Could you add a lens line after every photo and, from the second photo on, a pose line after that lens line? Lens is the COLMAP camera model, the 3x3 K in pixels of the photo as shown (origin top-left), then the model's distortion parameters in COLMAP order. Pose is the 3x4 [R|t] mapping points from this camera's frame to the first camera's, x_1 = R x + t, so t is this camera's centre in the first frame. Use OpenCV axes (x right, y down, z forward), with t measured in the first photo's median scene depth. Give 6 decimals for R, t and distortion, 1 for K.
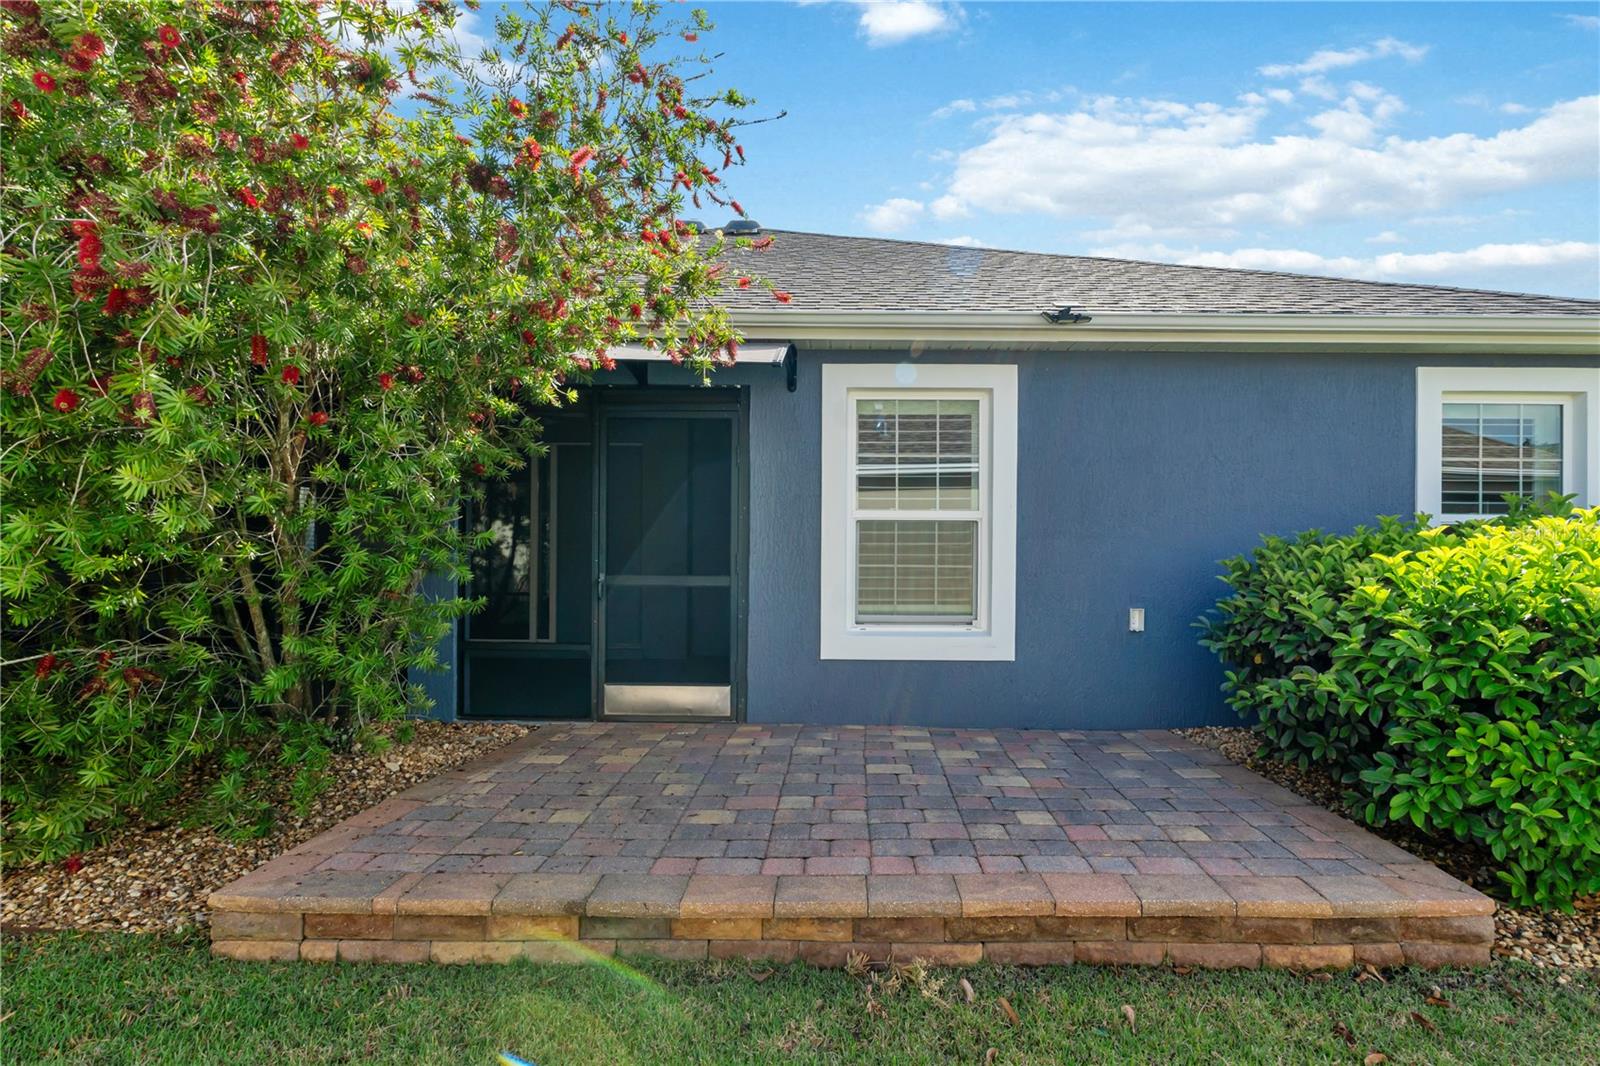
lens RADIAL K [[725.4, 0, 807.0], [0, 725.4, 547.5], [0, 0, 1]] dist [-0.007984, 0.000064]
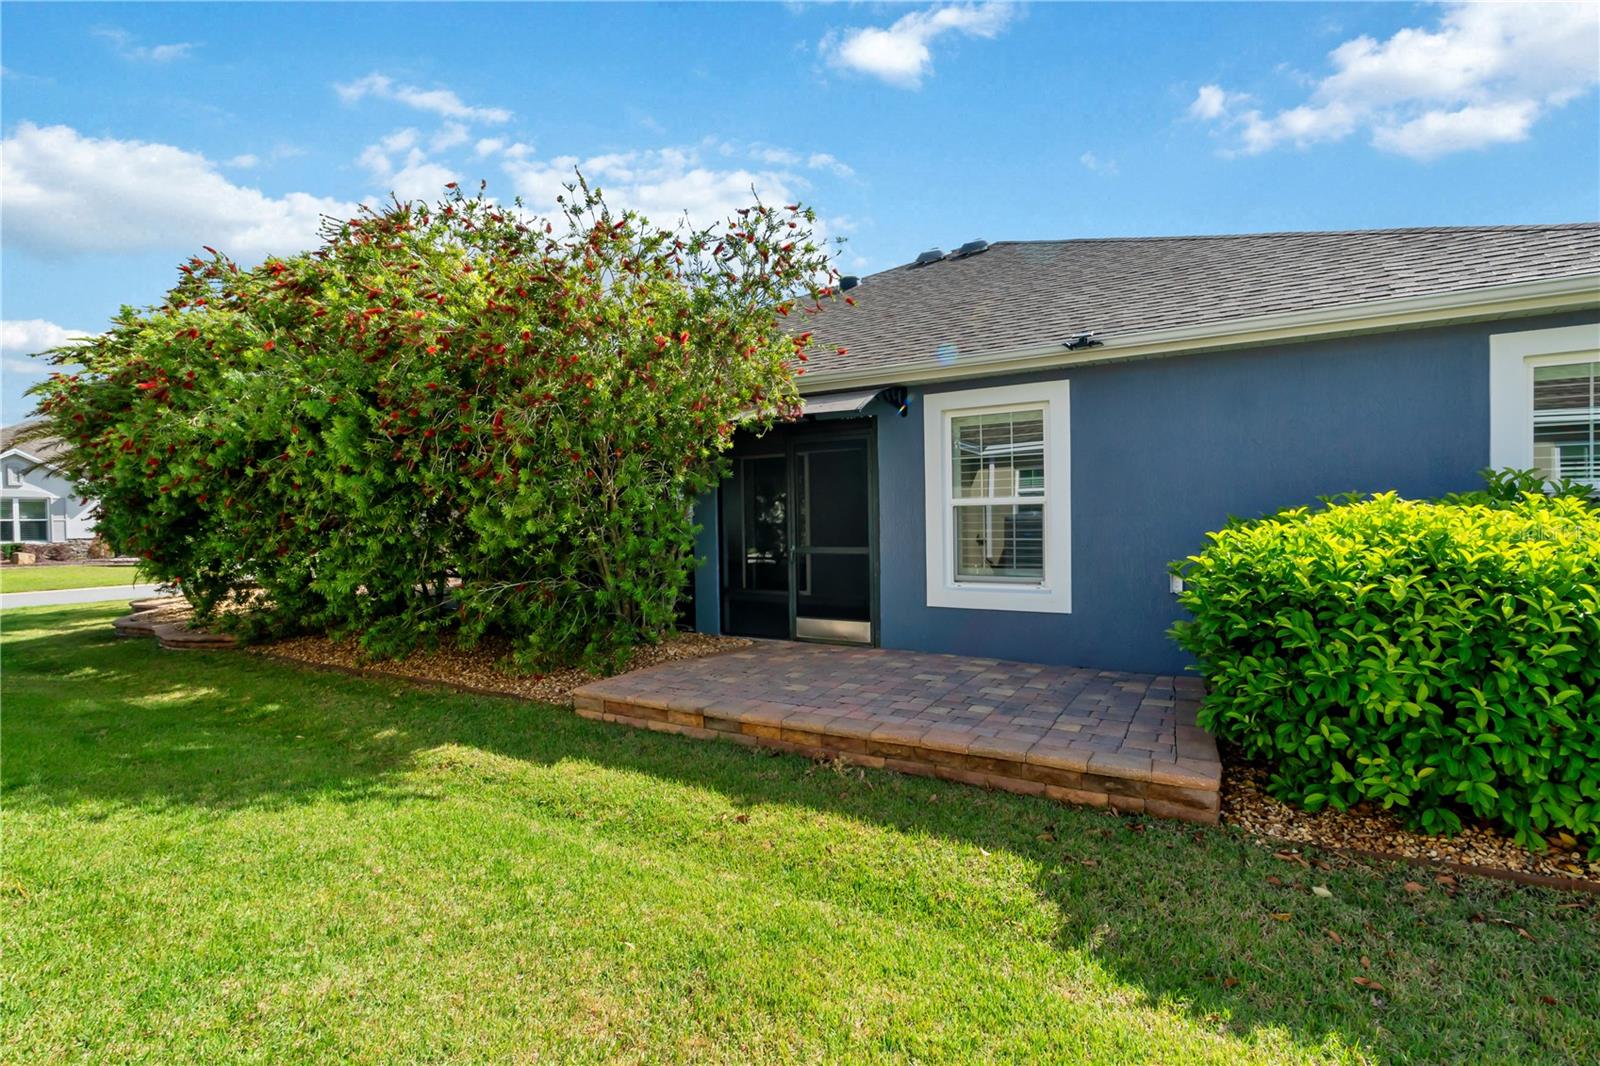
lens RADIAL K [[725.4, 0, 794.2], [0, 725.4, 526.0], [0, 0, 1]] dist [-0.007984, 0.000064]
pose [[0.858730, -0.015380, -0.512197, 0.846520], [0.022448, 0.999719, 0.007617, -0.028889], [0.511936, -0.018039, 0.858834, -0.537258]]
